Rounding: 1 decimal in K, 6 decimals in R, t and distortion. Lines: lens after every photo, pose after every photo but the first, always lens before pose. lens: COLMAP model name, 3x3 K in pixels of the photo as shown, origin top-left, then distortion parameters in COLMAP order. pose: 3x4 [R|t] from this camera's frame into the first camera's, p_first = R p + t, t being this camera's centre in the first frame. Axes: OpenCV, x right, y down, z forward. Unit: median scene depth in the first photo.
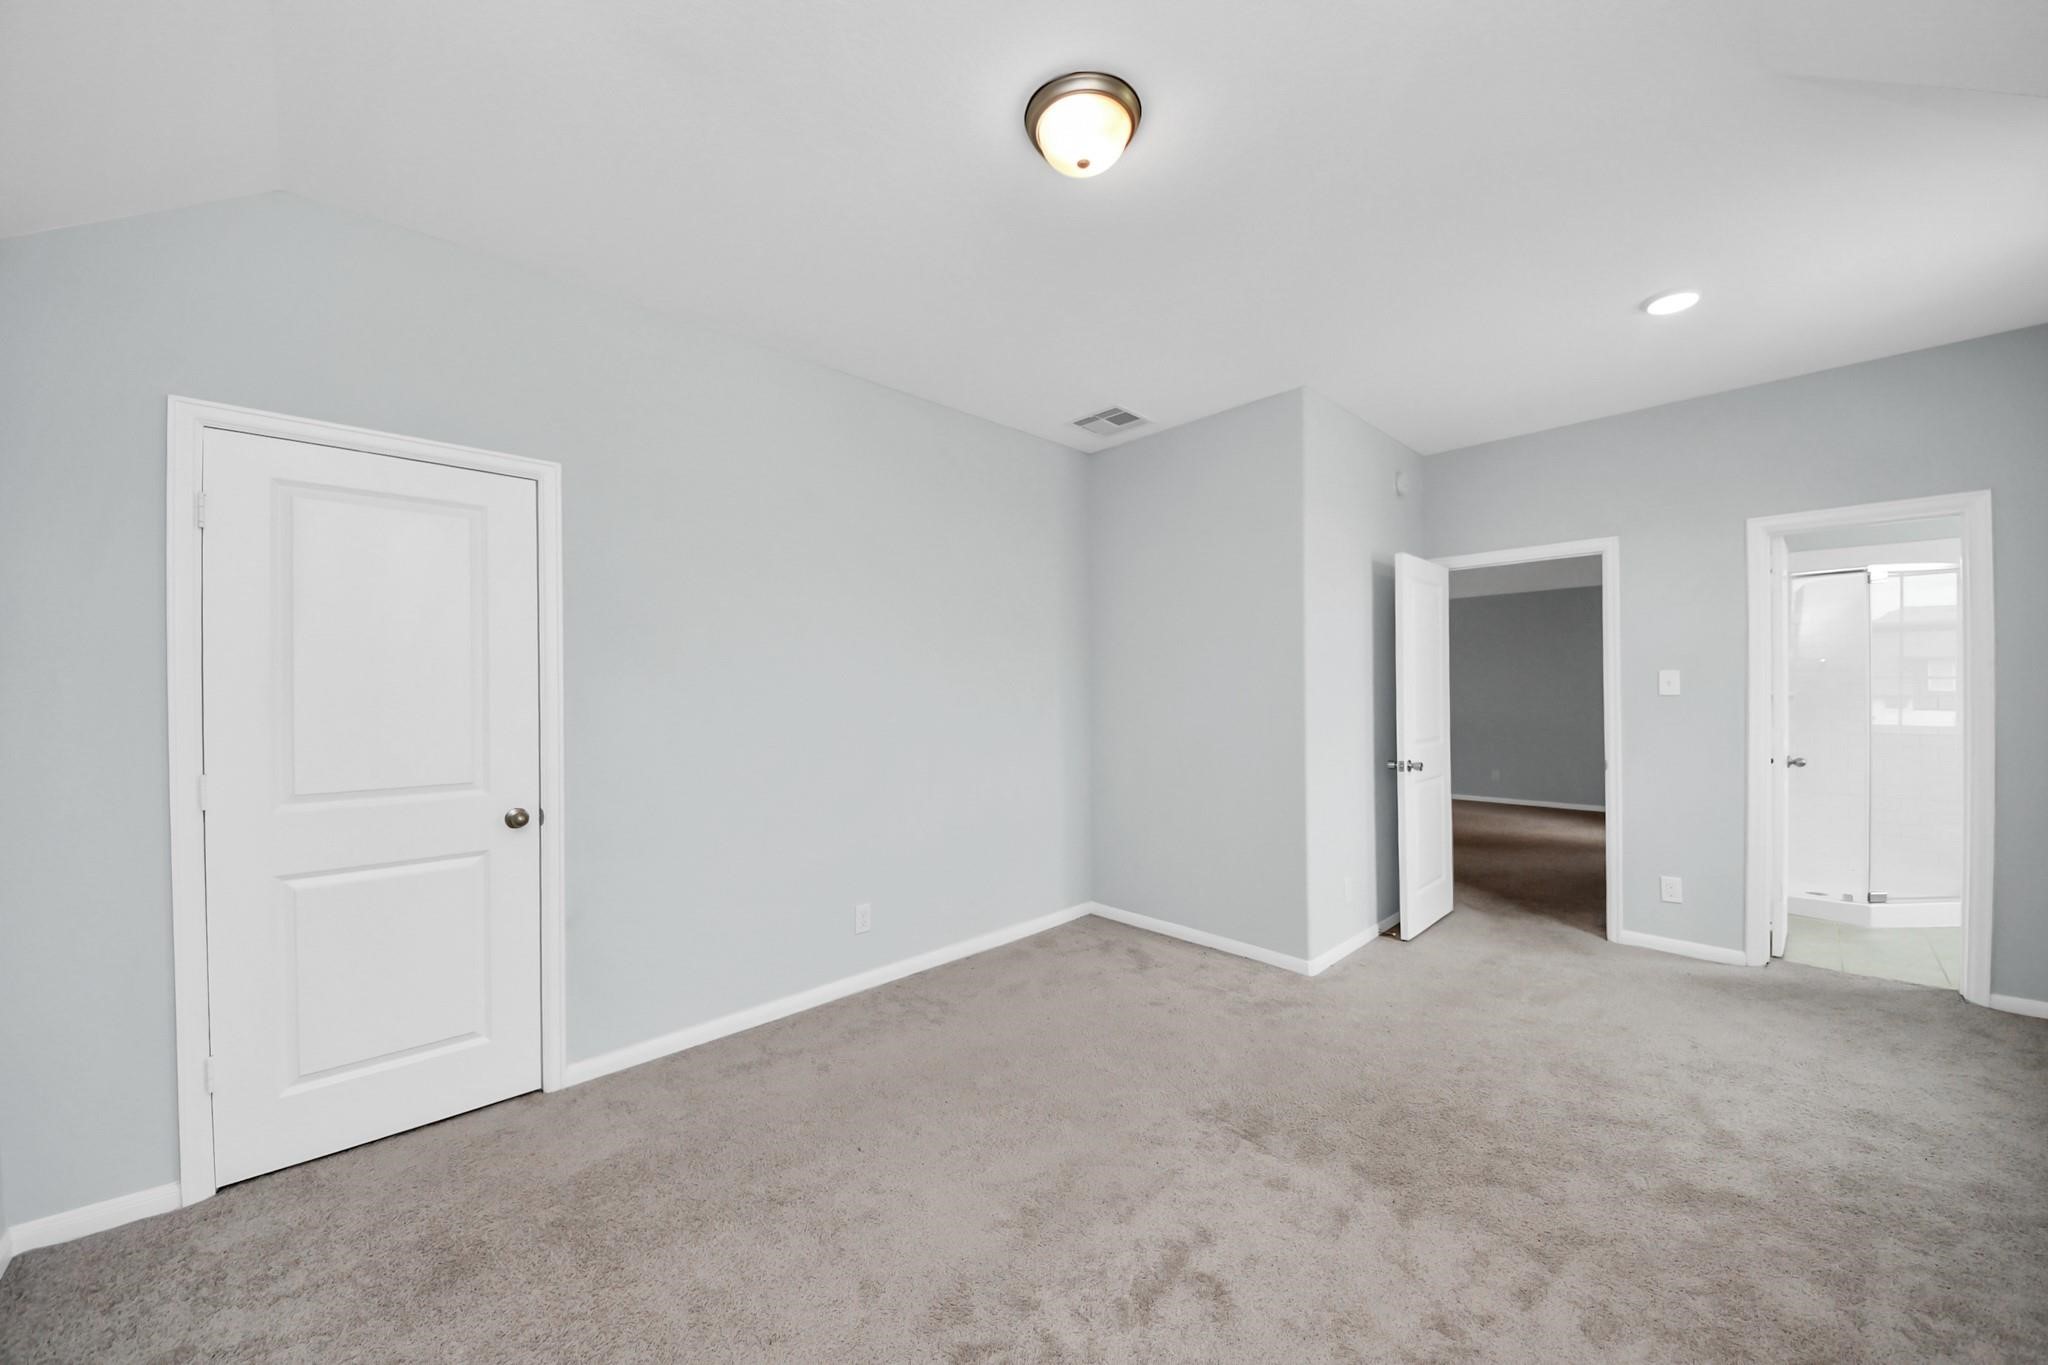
lens RADIAL K [[744.9, 0, 1027.0], [0, 744.9, 705.7], [0, 0, 1]] dist [0.061150, -0.027905]
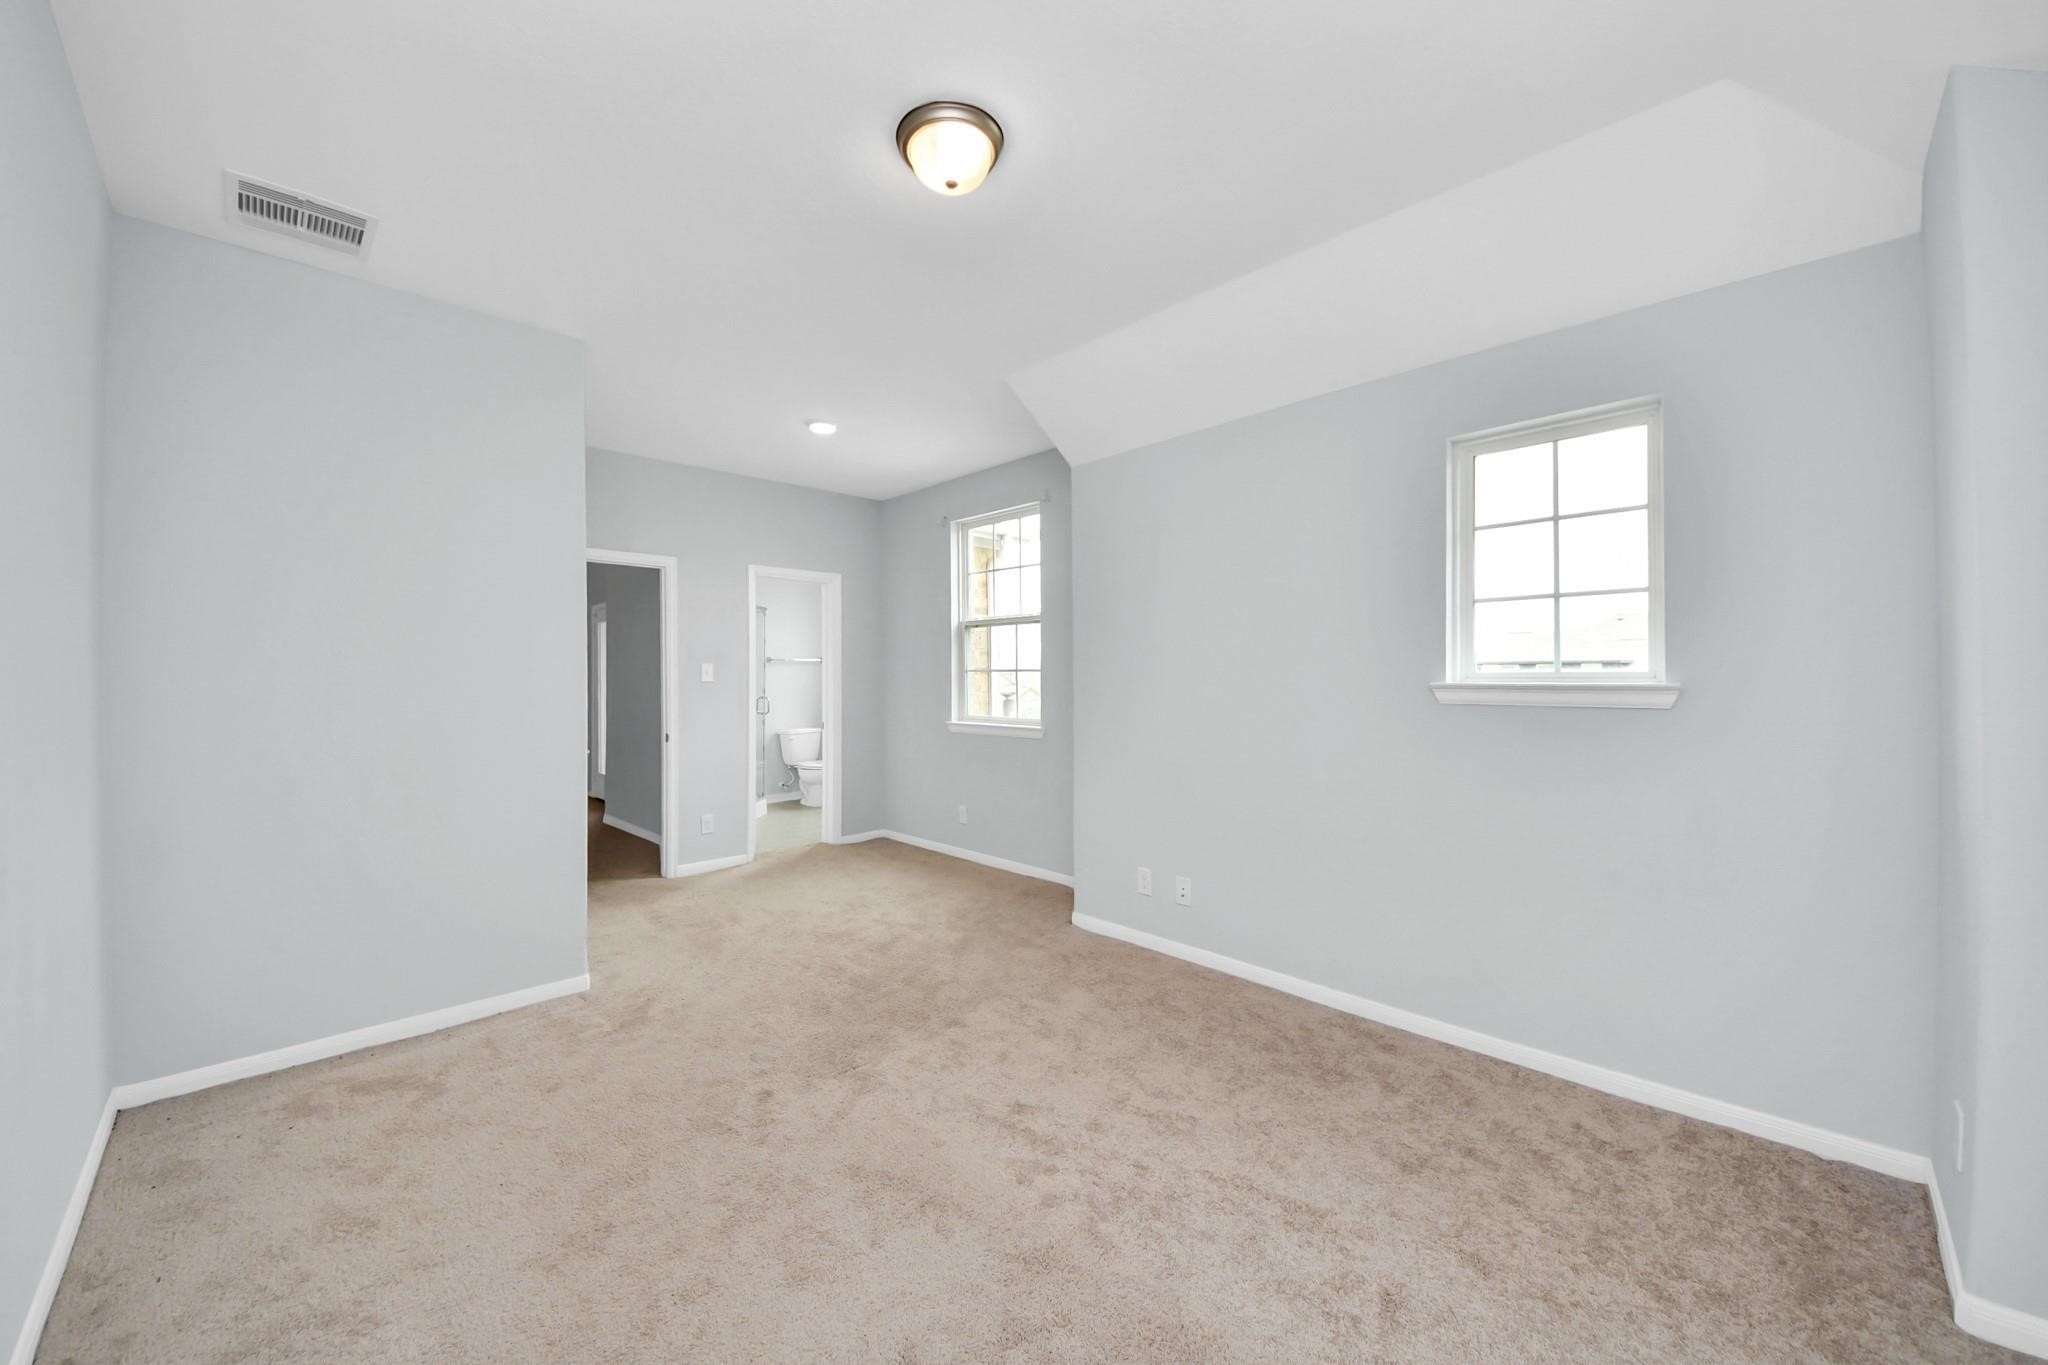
lens RADIAL K [[735.7, 0, 1020.8], [0, 735.7, 686.9], [0, 0, 1]] dist [0.059721, -0.033330]
pose [[0.002999, -0.002708, 0.999992, -0.638558], [0.023999, 0.999709, 0.002635, 0.006626], [-0.999707, 0.023991, 0.003063, 0.580107]]
